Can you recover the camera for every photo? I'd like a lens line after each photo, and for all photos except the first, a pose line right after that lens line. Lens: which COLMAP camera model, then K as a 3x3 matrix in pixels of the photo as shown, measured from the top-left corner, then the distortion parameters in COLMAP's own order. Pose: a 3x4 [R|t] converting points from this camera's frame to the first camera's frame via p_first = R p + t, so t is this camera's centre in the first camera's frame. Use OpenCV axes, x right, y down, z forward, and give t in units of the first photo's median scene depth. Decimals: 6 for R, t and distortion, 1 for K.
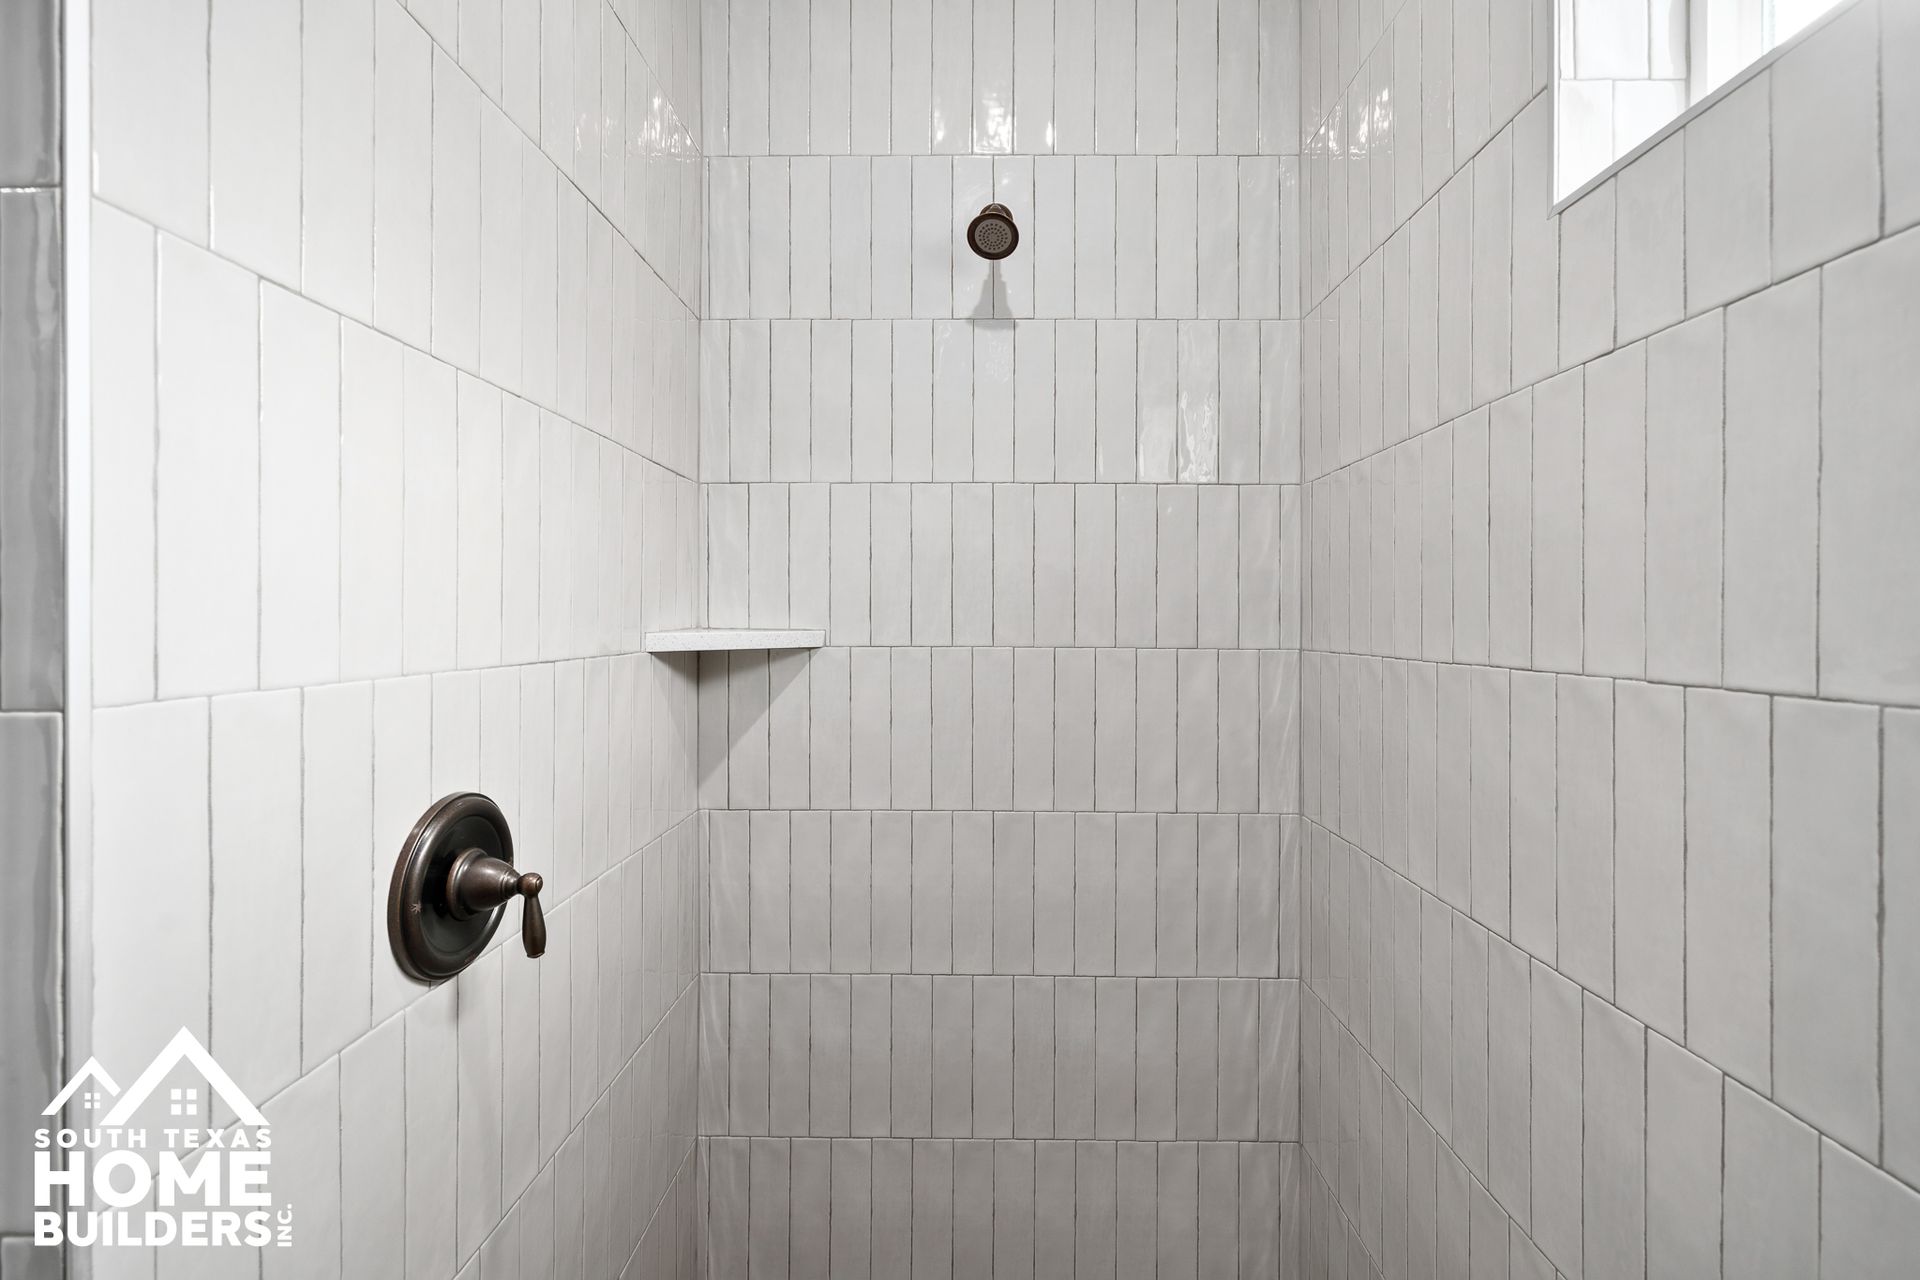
lens RADIAL K [[844.2, 0, 957.7], [0, 844.2, 621.8], [0, 0, 1]] dist [0.001079, 0.000274]
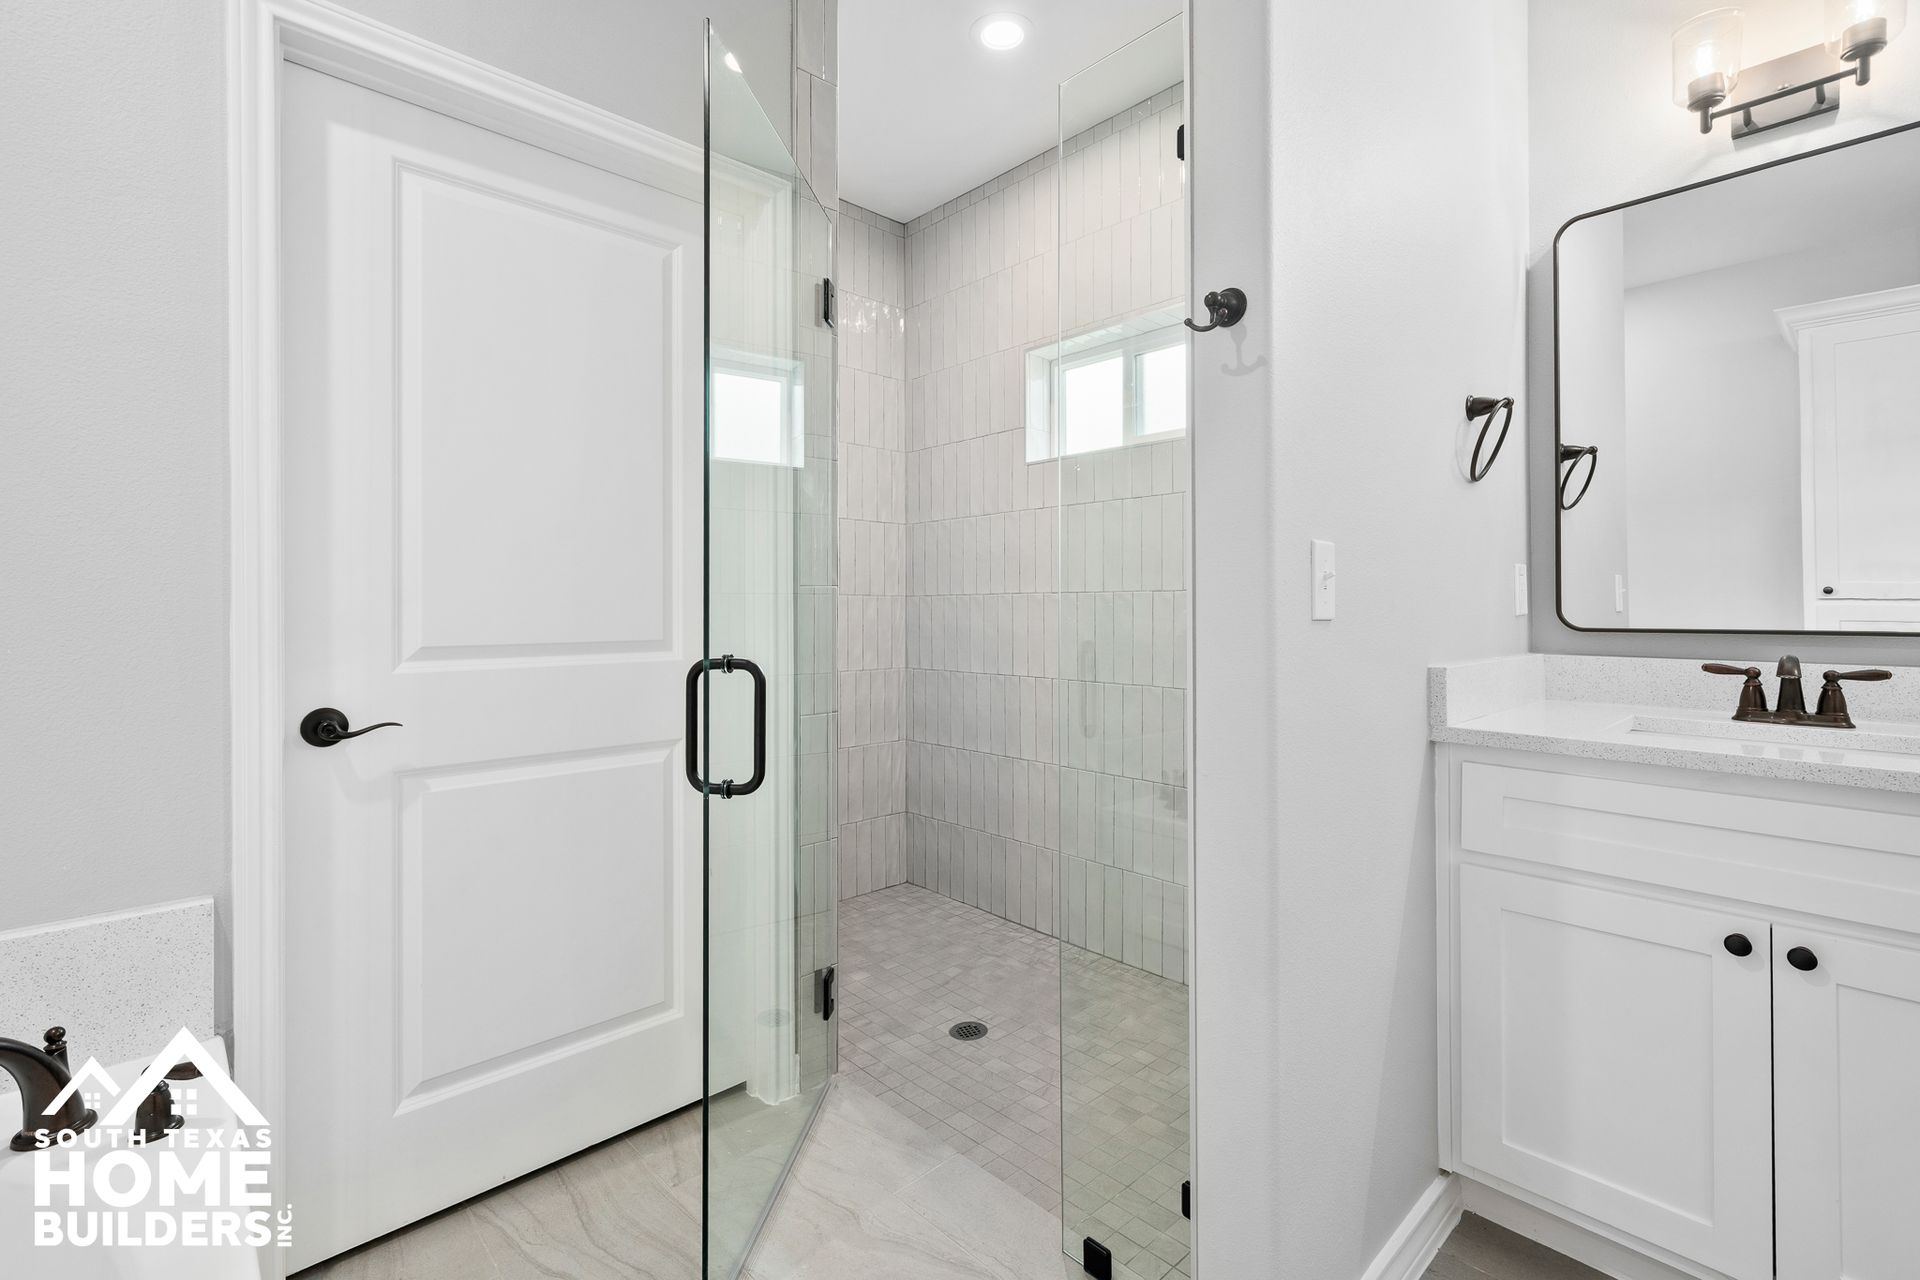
lens RADIAL K [[844.2, 0, 968.6], [0, 844.2, 607.5], [0, 0, 1]] dist [0.001079, 0.000274]
pose [[0.707639, -0.001218, 0.706573, -1.093171], [0.004743, 0.999984, -0.003026, 0.071034], [-0.706558, 0.005492, 0.707634, -0.742524]]
